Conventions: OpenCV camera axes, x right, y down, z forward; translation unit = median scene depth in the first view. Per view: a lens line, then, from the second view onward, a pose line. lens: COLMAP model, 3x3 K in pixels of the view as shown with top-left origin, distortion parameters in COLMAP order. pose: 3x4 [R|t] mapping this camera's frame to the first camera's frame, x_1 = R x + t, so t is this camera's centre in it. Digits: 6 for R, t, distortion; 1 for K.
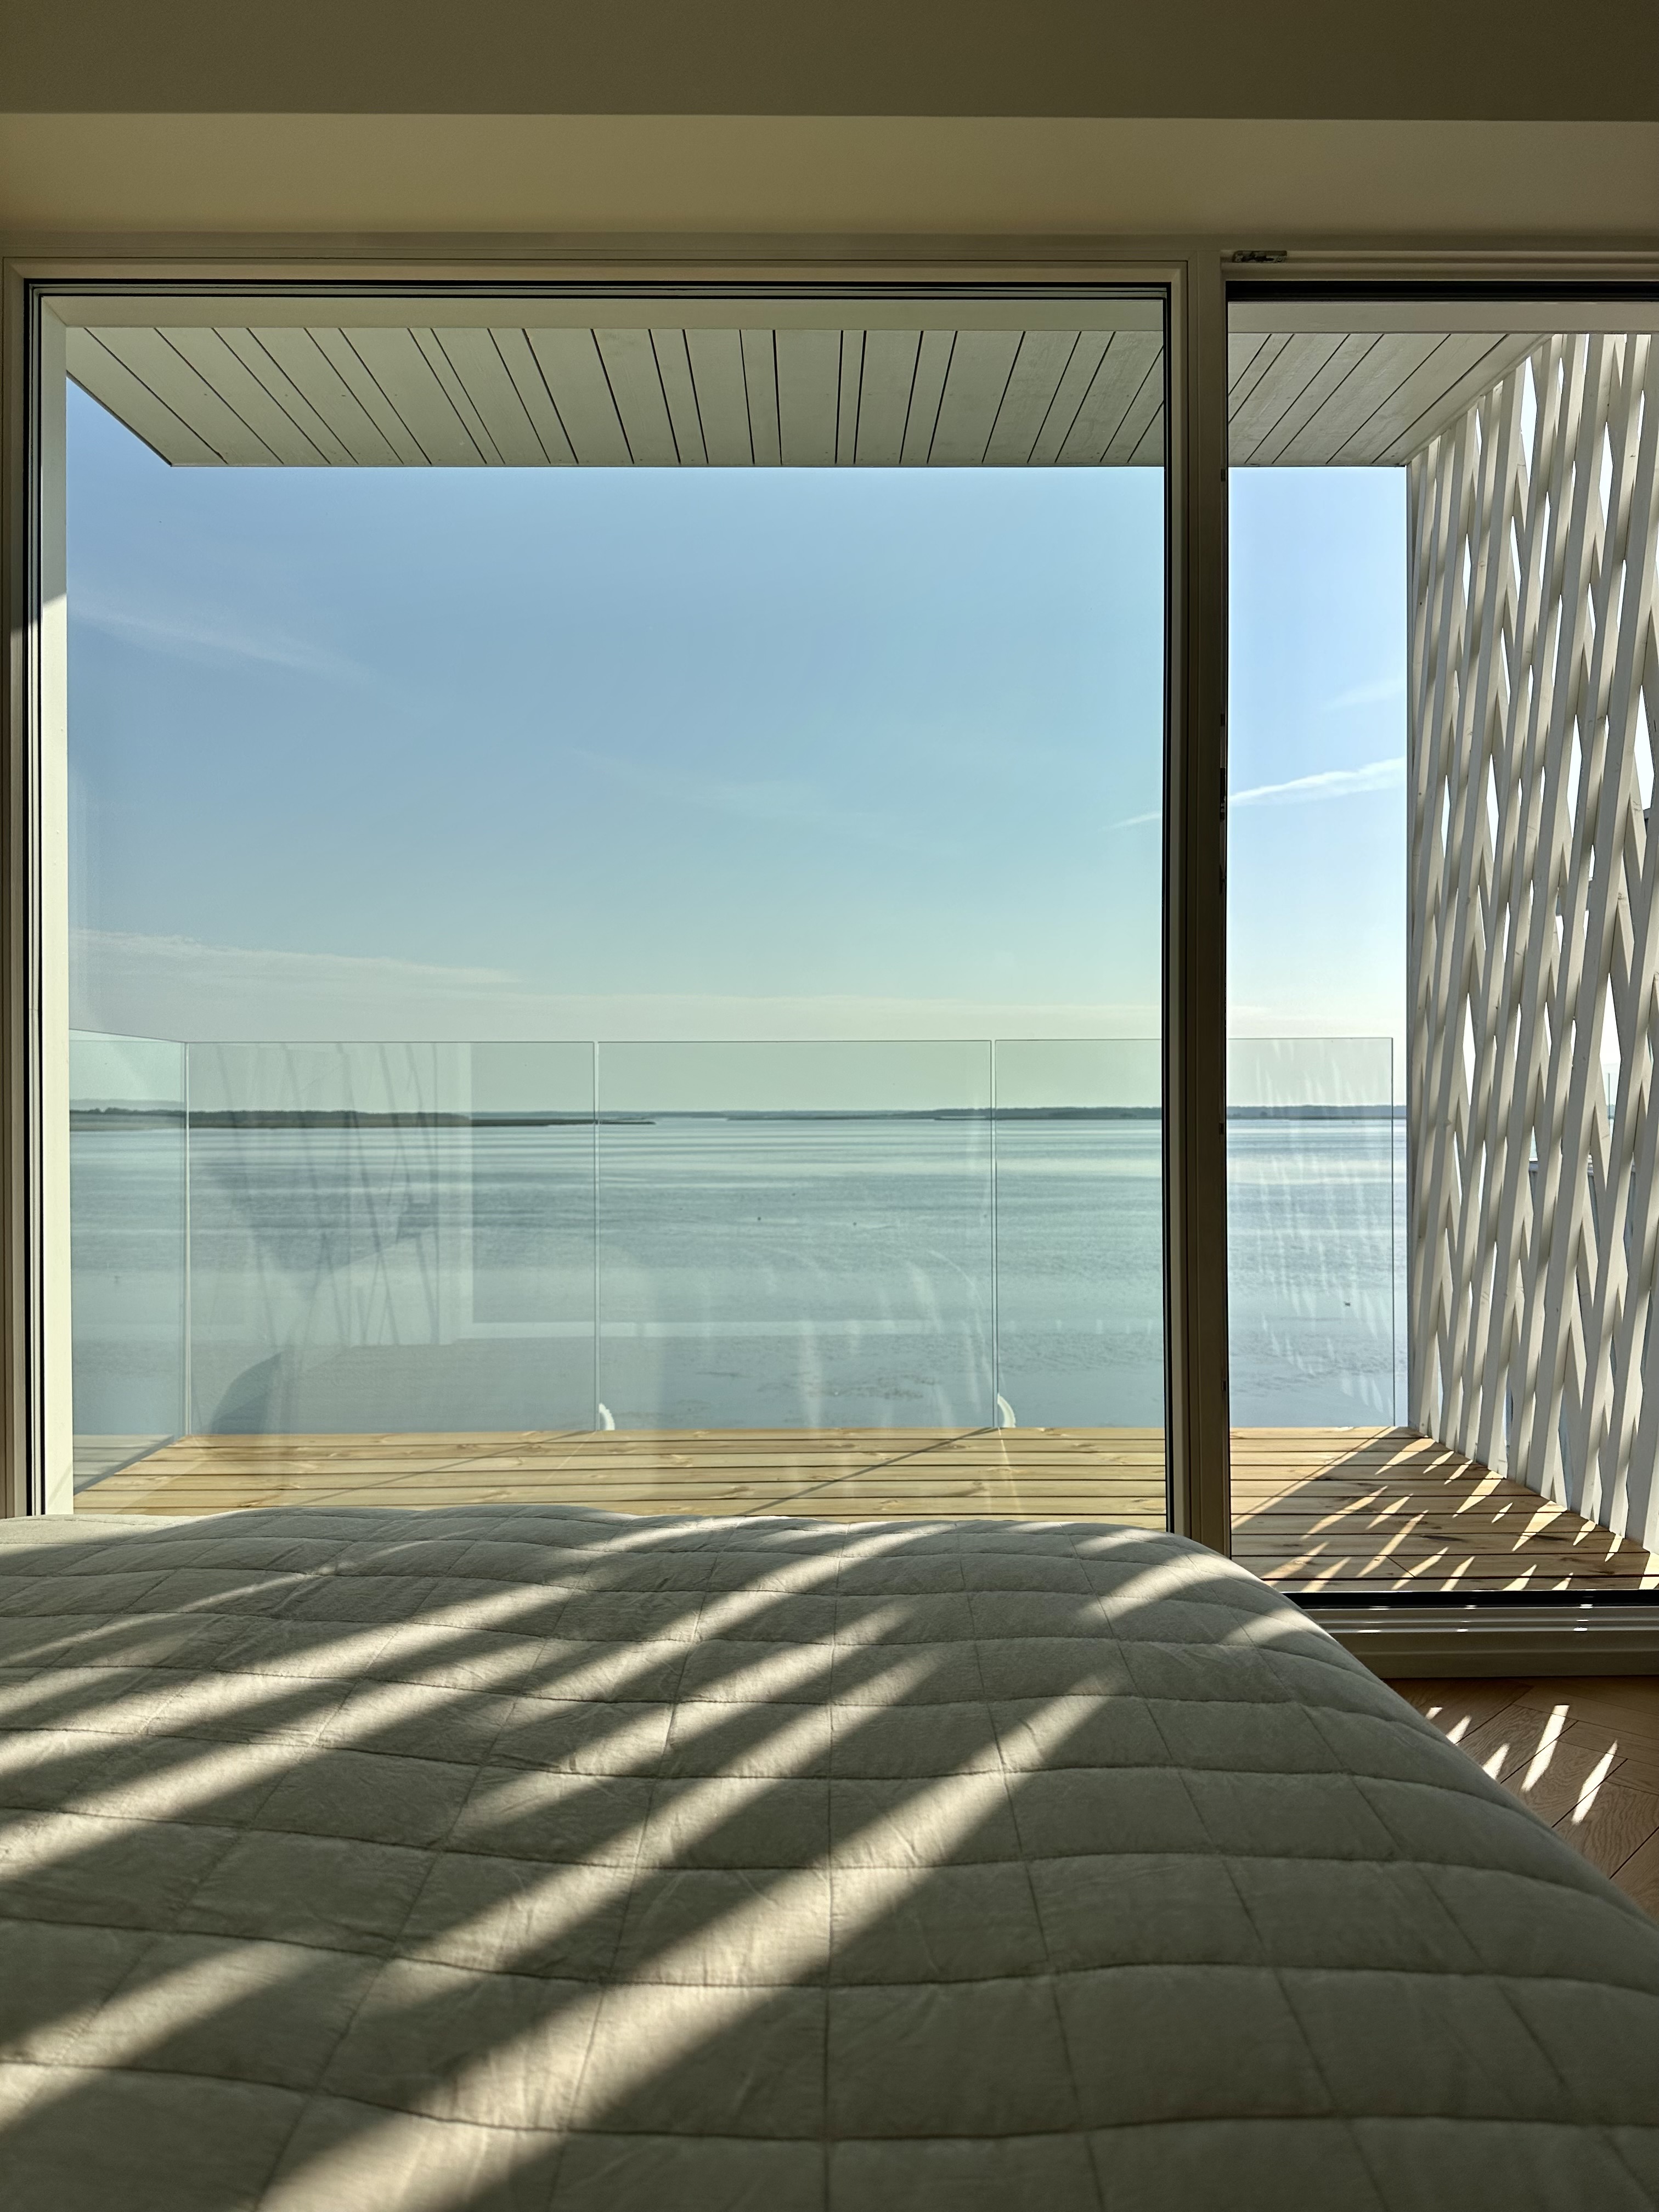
lens RADIAL K [[1583.4, 0, 829.5], [0, 1583.4, 1106.0], [0, 0, 1]] dist [0.023967, -0.007853]
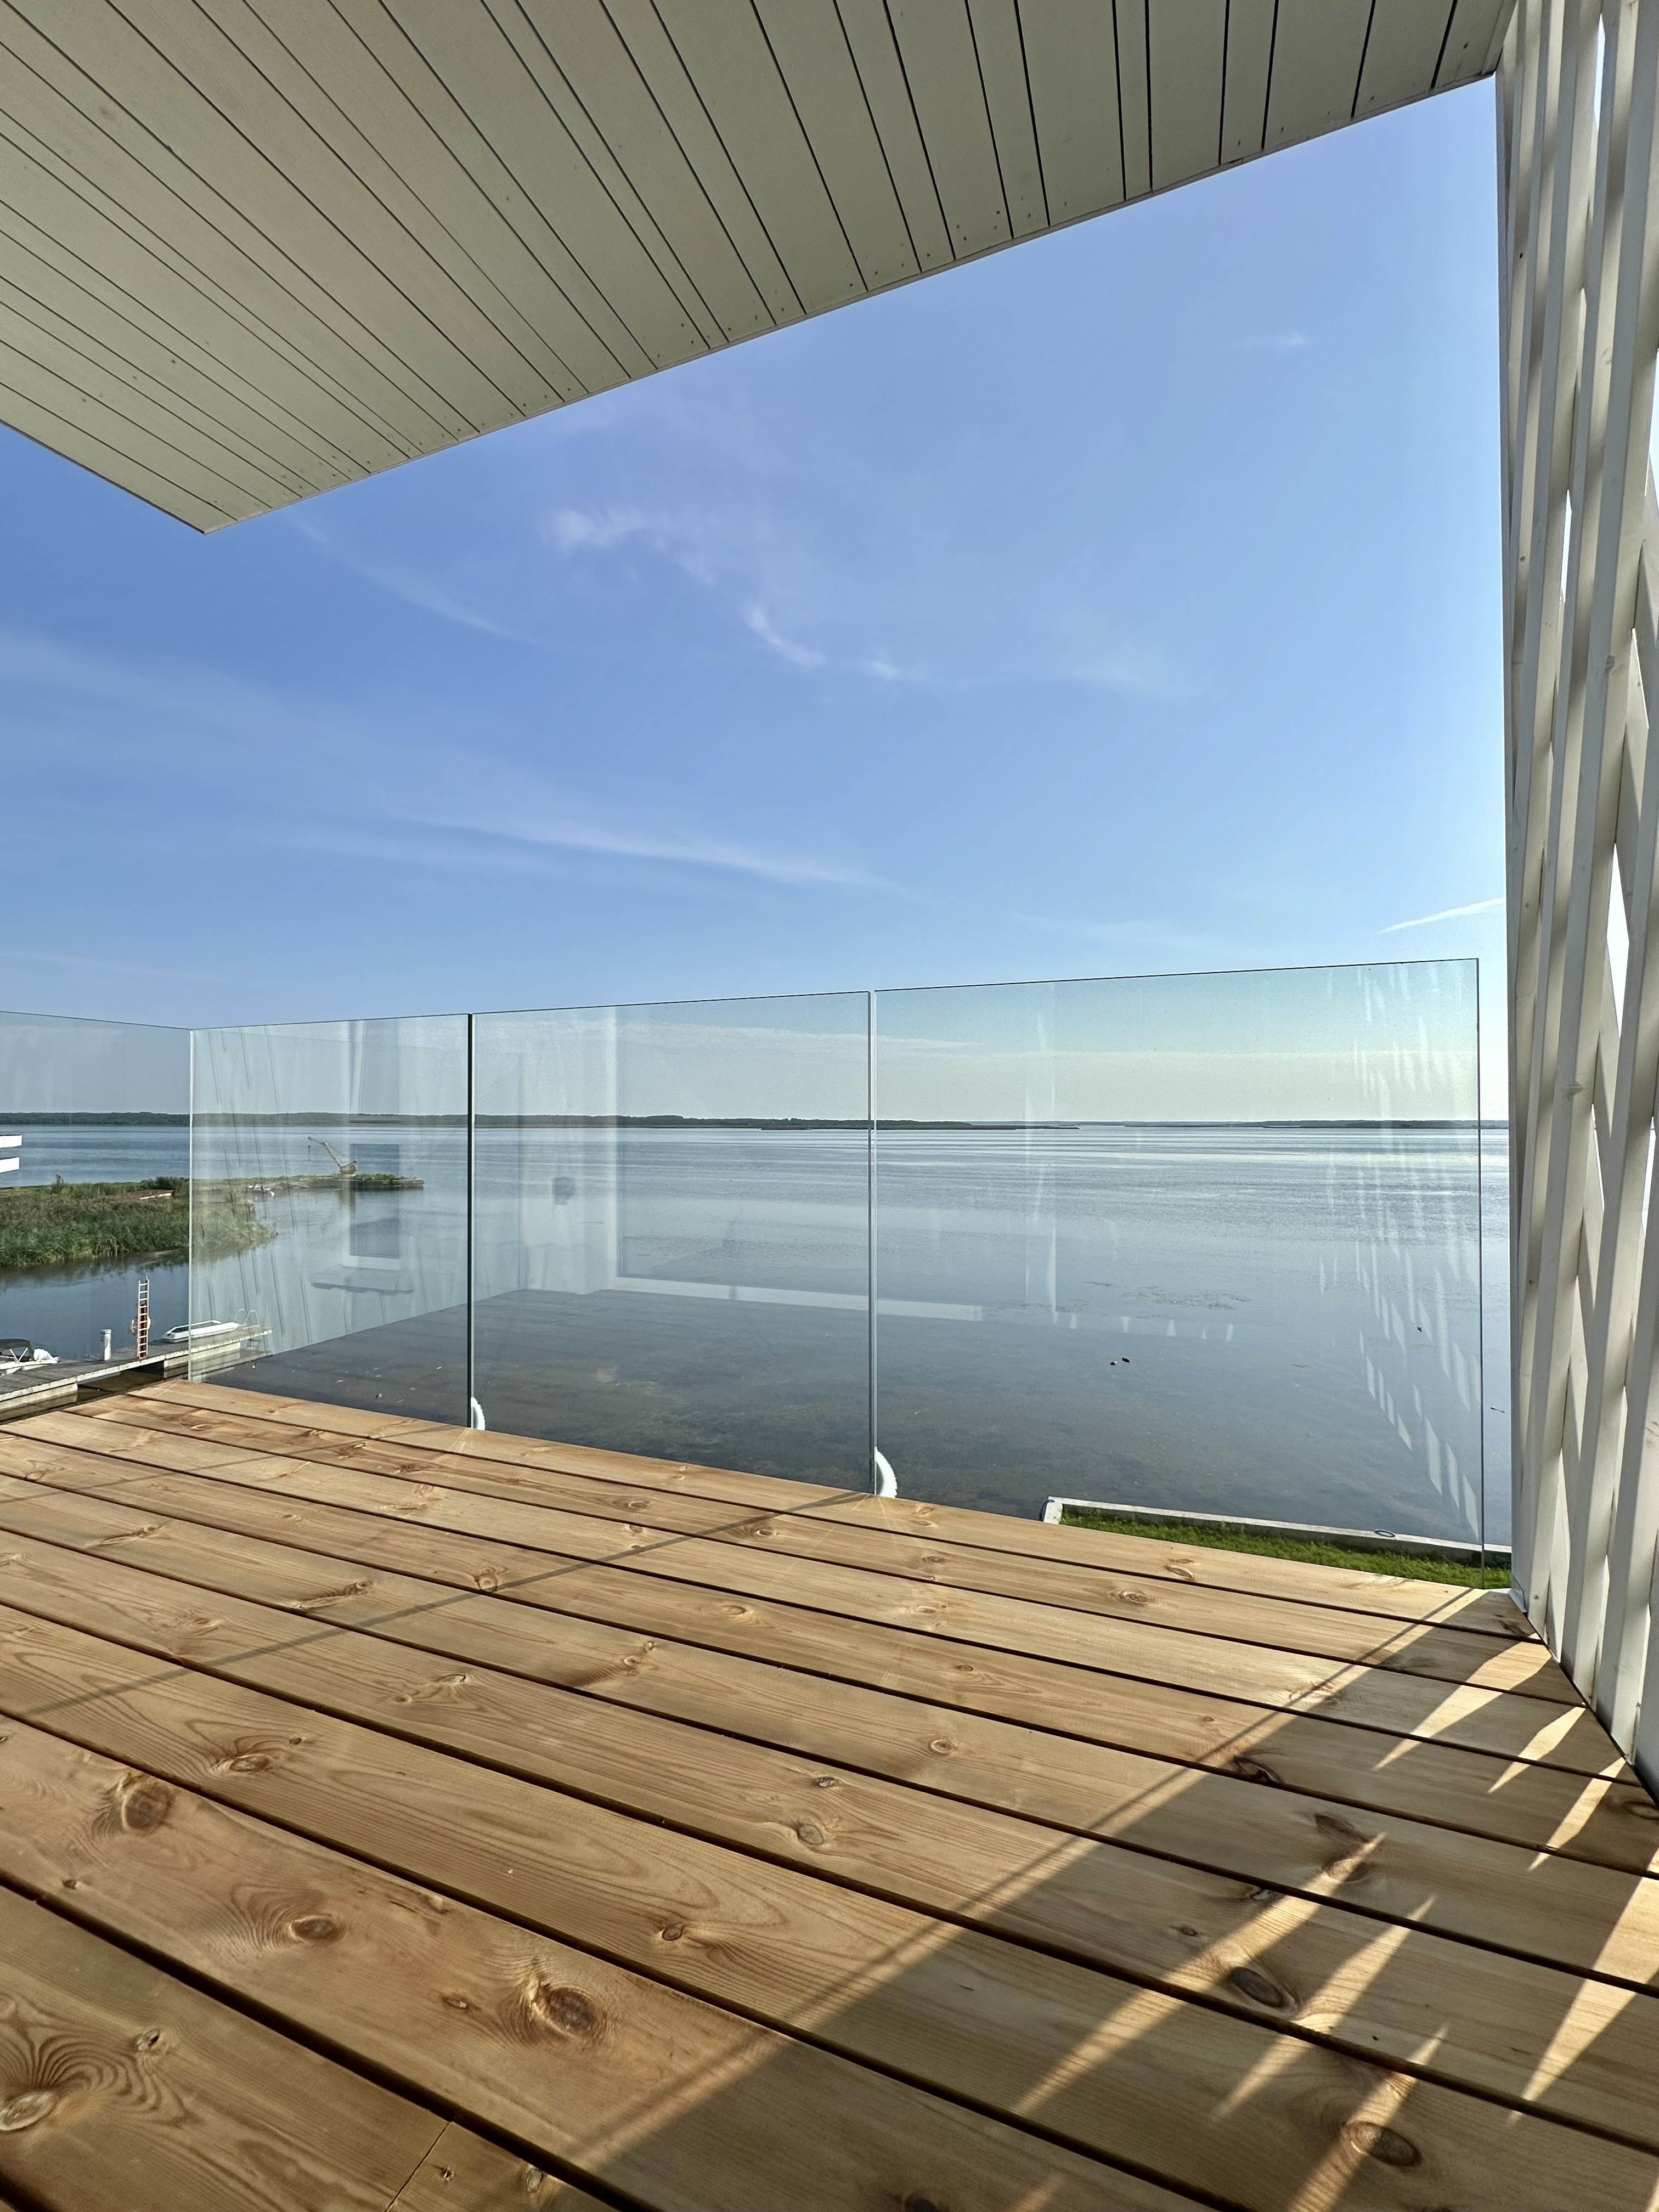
lens RADIAL K [[890.2, 0, 829.5], [0, 890.2, 1106.0], [0, 0, 1]] dist [0.001587, 0.000296]
pose [[0.923615, -0.006906, -0.383259, 0.248085], [0.001065, 0.999880, -0.015451, 0.019974], [0.383319, 0.013863, 0.923512, 0.565616]]
